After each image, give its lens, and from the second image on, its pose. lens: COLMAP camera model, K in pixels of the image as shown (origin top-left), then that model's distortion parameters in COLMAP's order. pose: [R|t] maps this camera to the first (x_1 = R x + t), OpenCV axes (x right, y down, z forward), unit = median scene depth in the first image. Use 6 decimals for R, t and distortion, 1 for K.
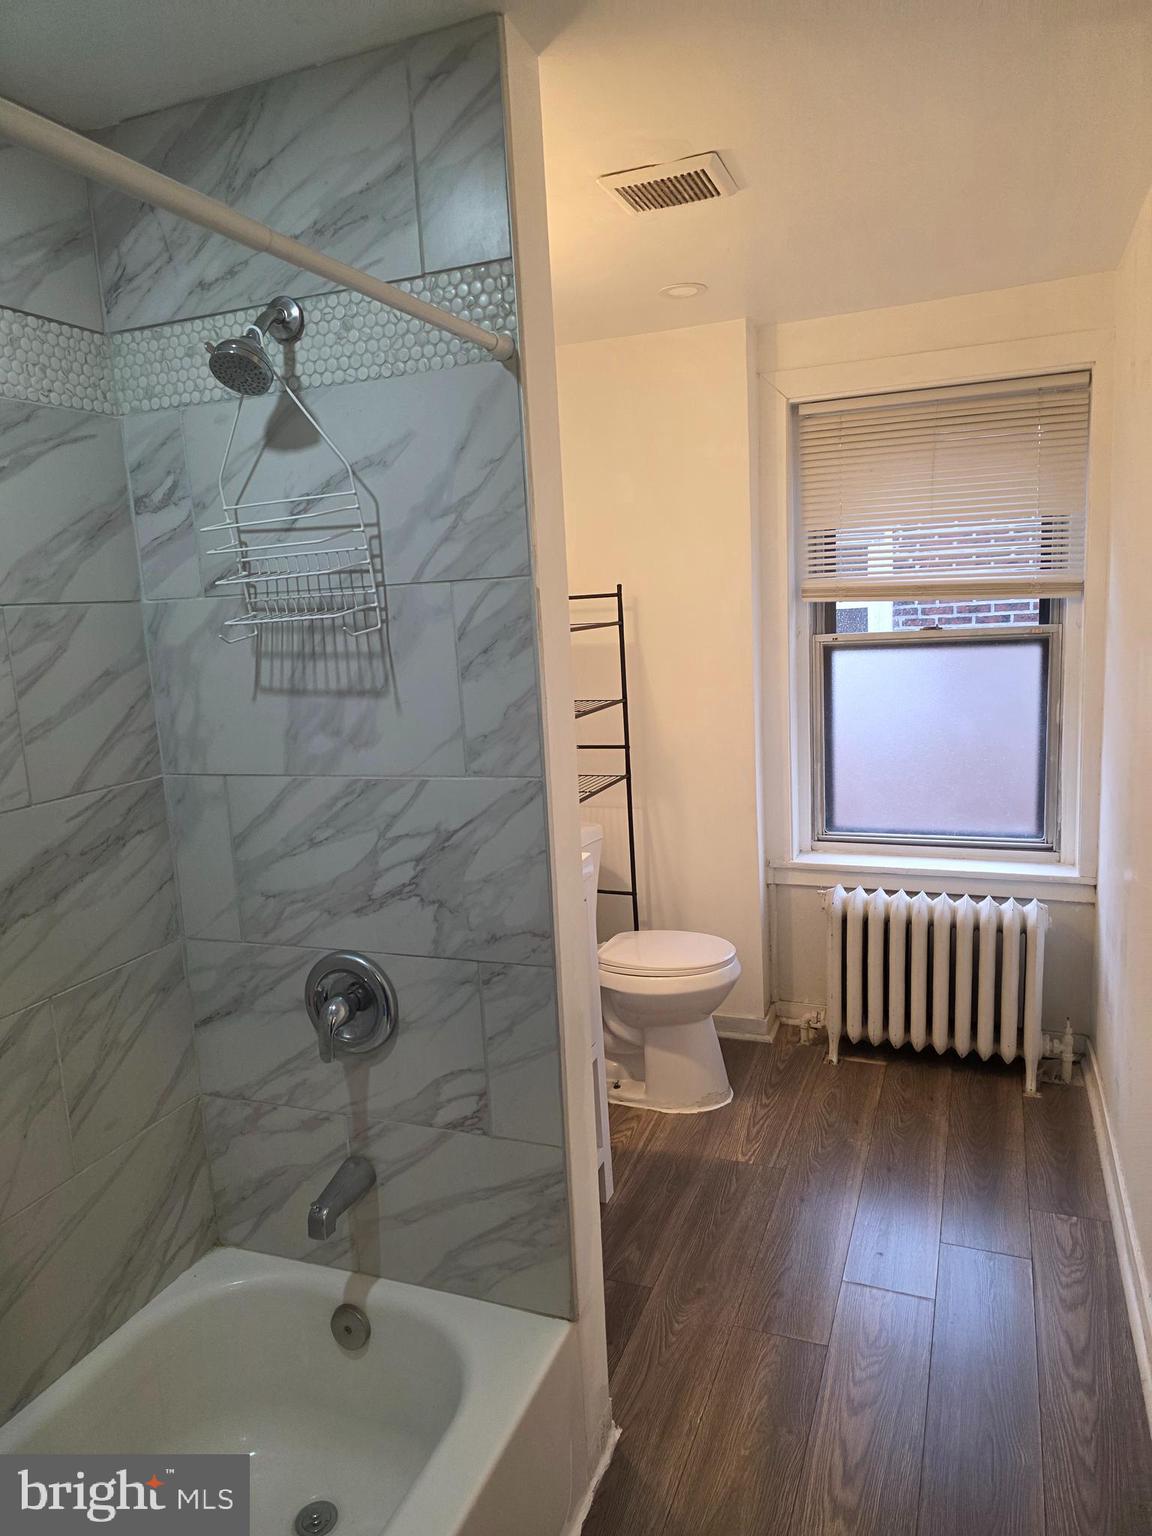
lens RADIAL K [[1036.0, 0, 575.6], [0, 1036.0, 762.6], [0, 0, 1]] dist [0.022701, -0.008187]
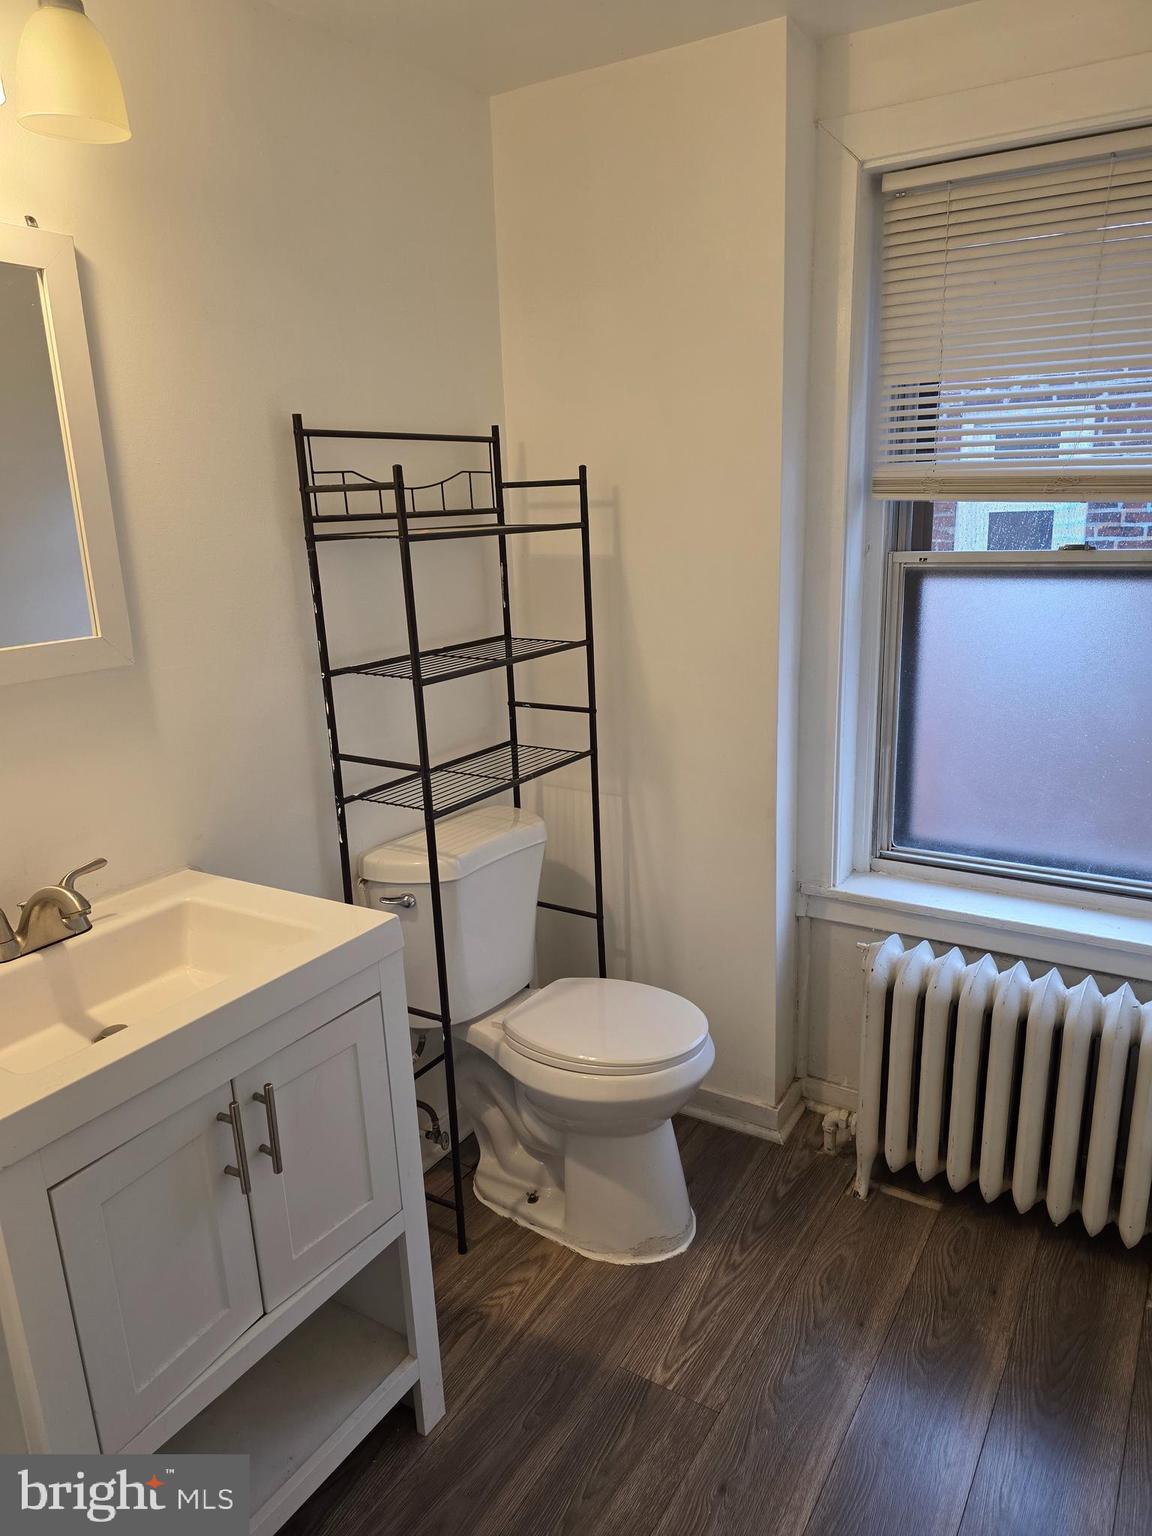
lens RADIAL K [[1036.0, 0, 610.5], [0, 1036.0, 766.5], [0, 0, 1]] dist [0.022701, -0.008187]
pose [[0.986343, 0.063479, -0.151980, 0.169991], [-0.047592, 0.993229, 0.105977, -0.051895], [0.157678, -0.097296, 0.982686, 0.329066]]
